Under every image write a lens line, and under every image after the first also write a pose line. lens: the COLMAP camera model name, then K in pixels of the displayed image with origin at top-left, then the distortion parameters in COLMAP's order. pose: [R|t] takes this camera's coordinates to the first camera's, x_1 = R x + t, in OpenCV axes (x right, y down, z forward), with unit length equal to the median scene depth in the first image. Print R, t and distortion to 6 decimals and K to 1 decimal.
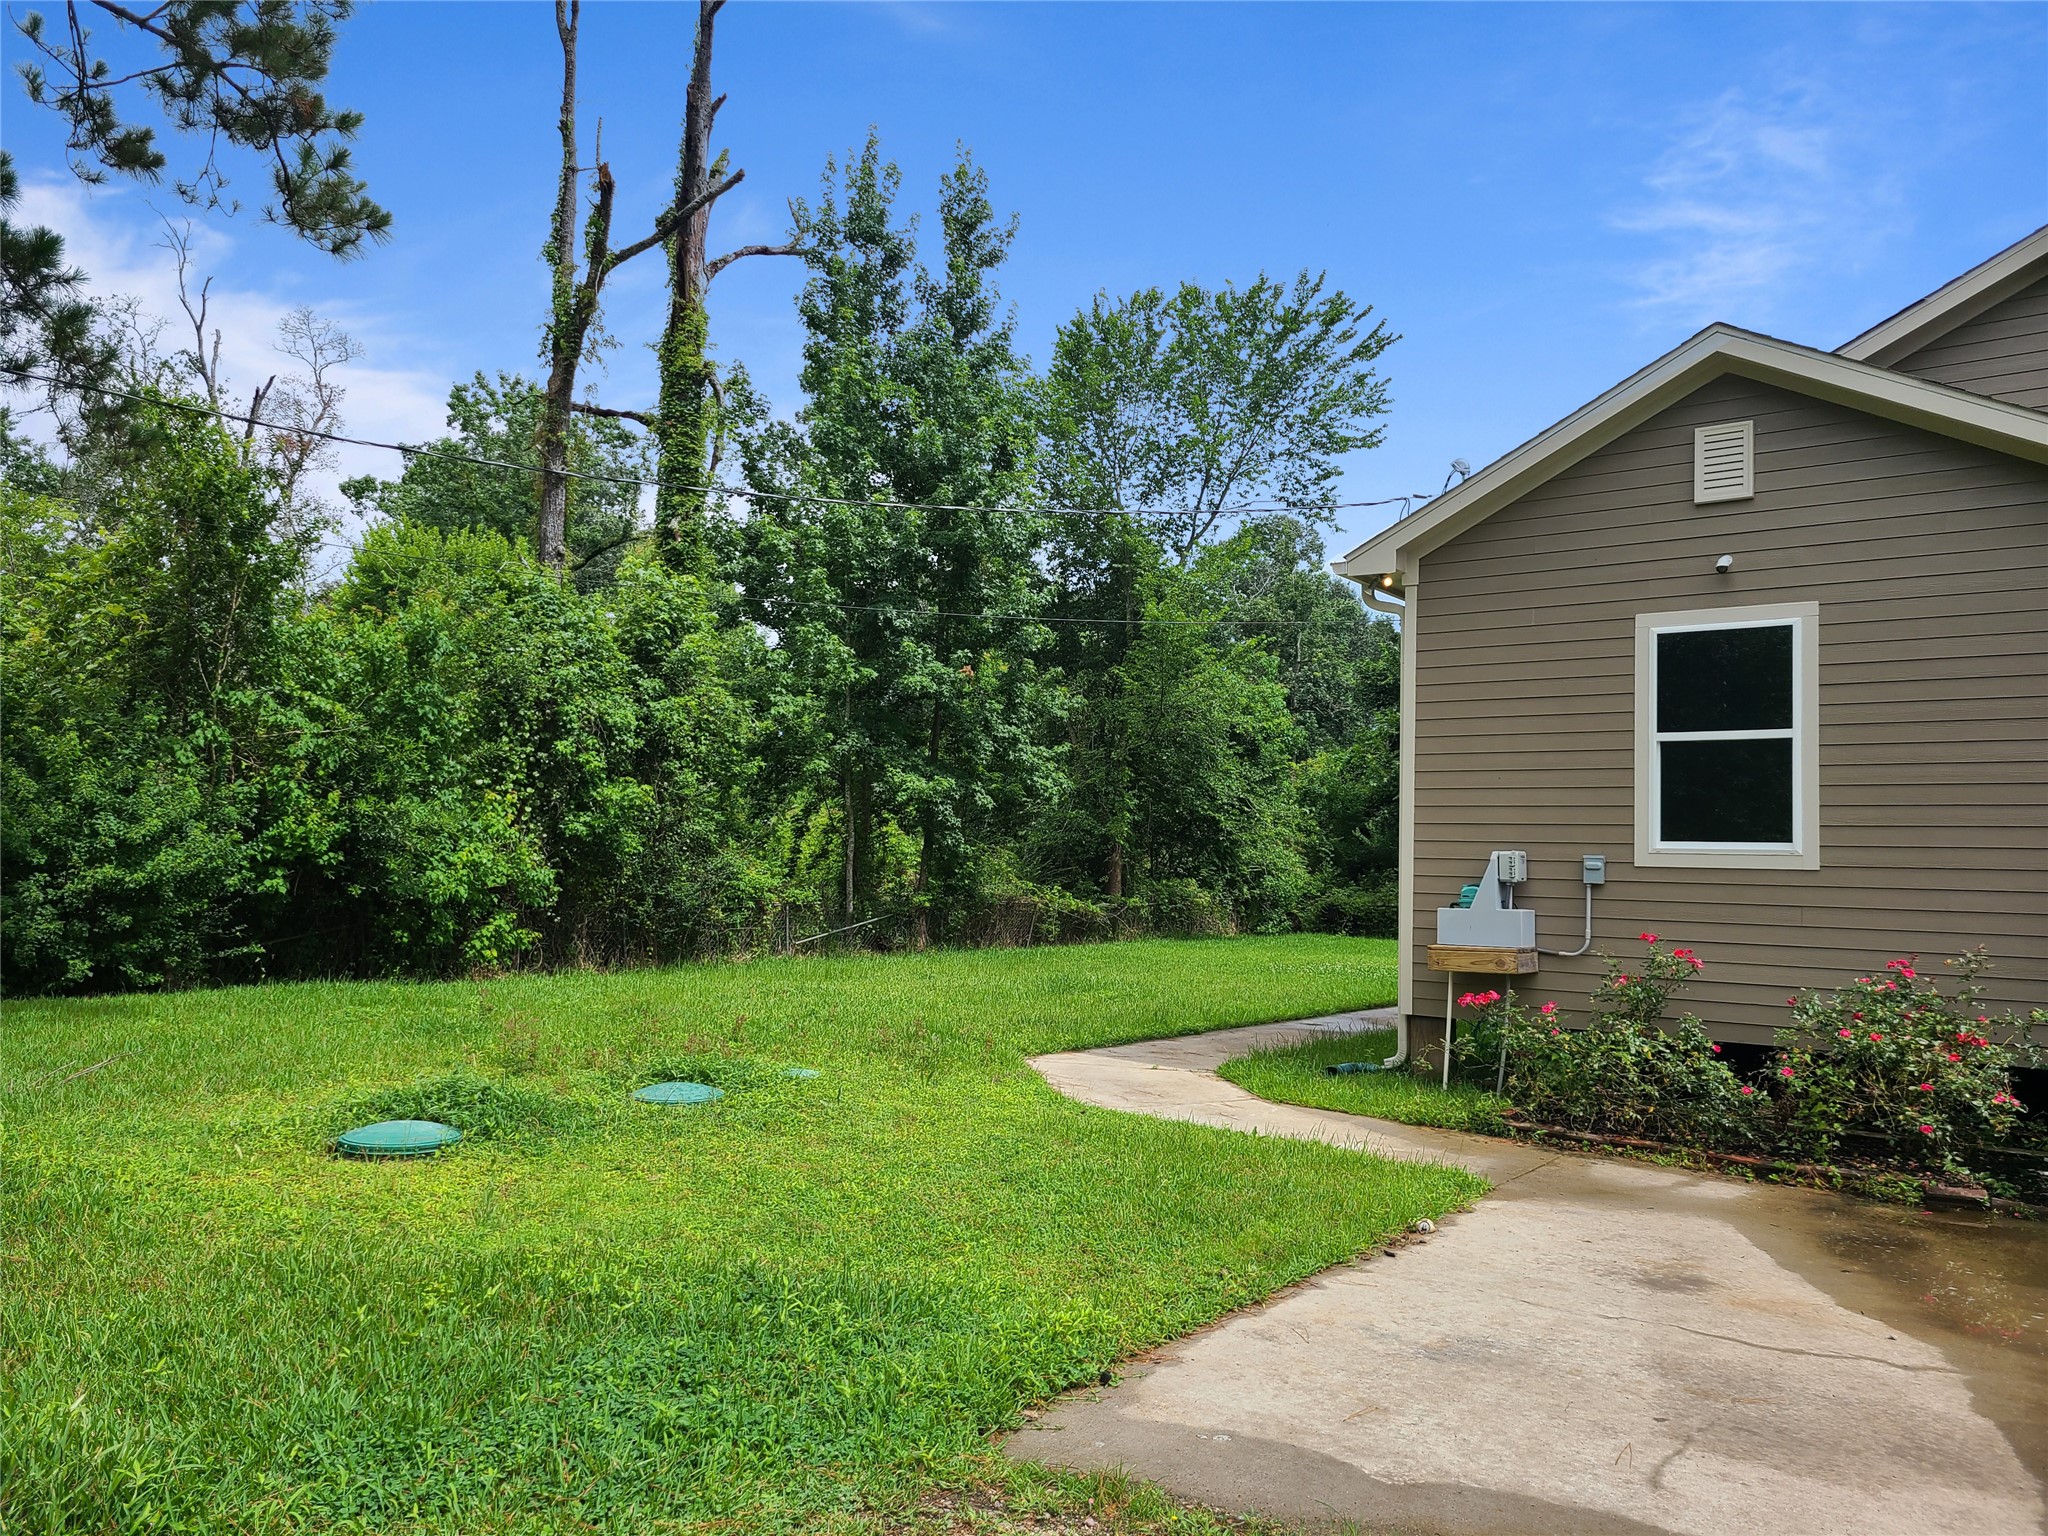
lens RADIAL K [[1536.5, 0, 1006.0], [0, 1536.5, 789.7], [0, 0, 1]] dist [0.045859, -0.028406]
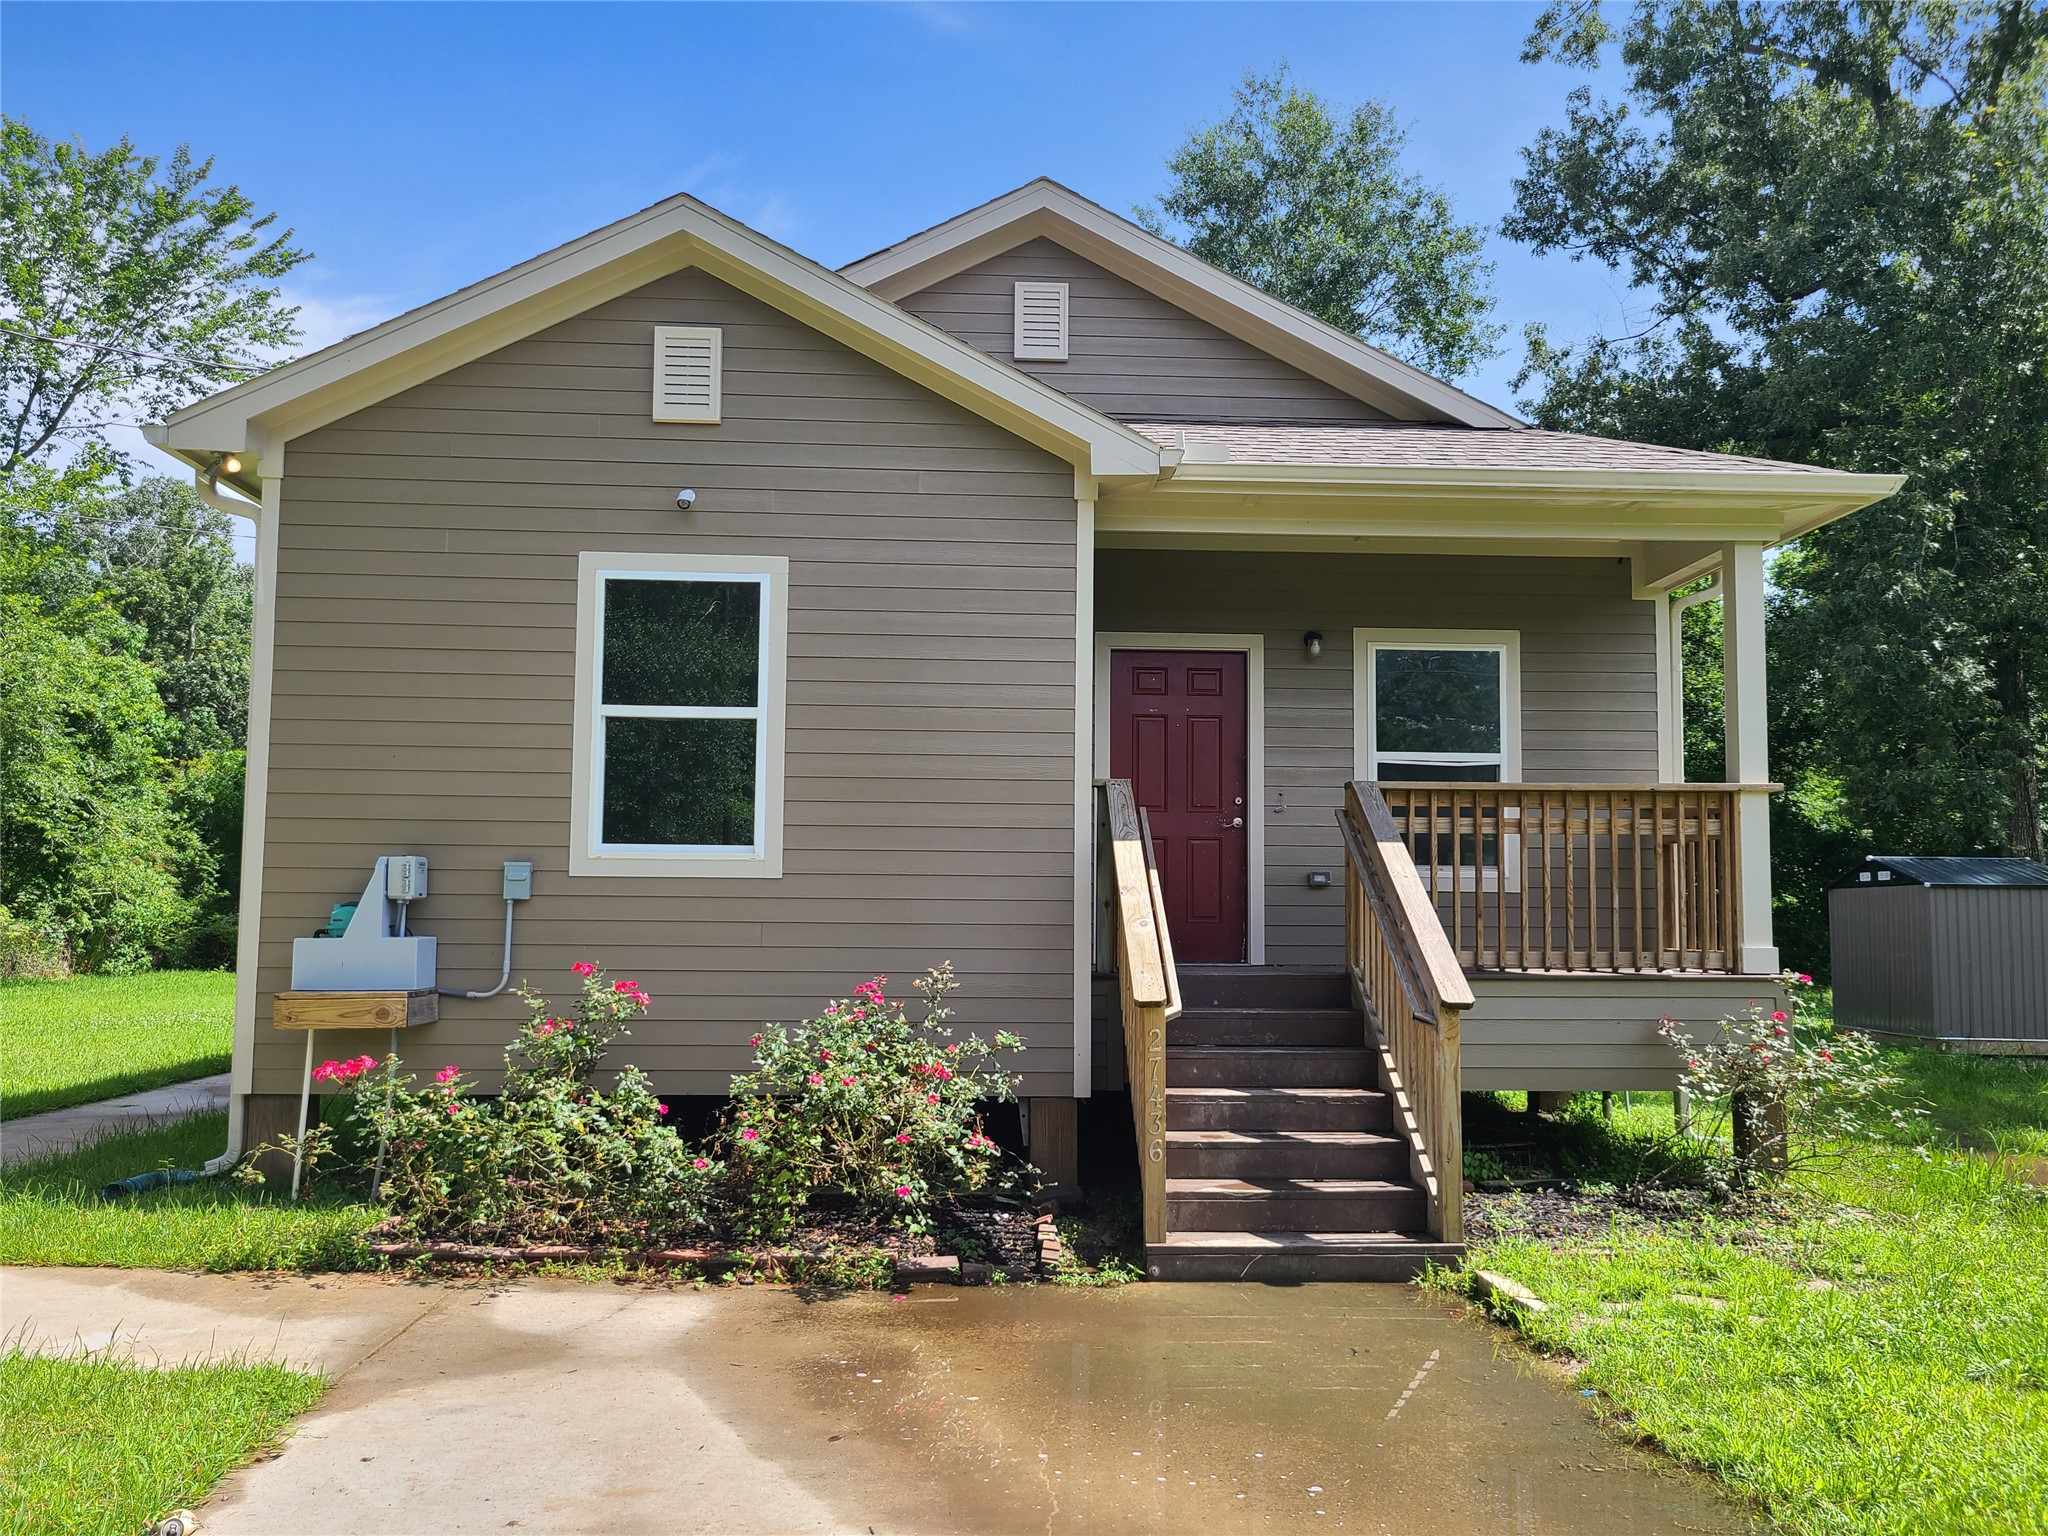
lens RADIAL K [[1544.5, 0, 1021.3], [0, 1544.5, 798.2], [0, 0, 1]] dist [0.072844, -0.041933]
pose [[0.784657, 0.028290, 0.619284, 0.098750], [-0.023379, 0.999598, -0.016041, 0.017519], [-0.619489, -0.001892, 0.785003, 0.244018]]
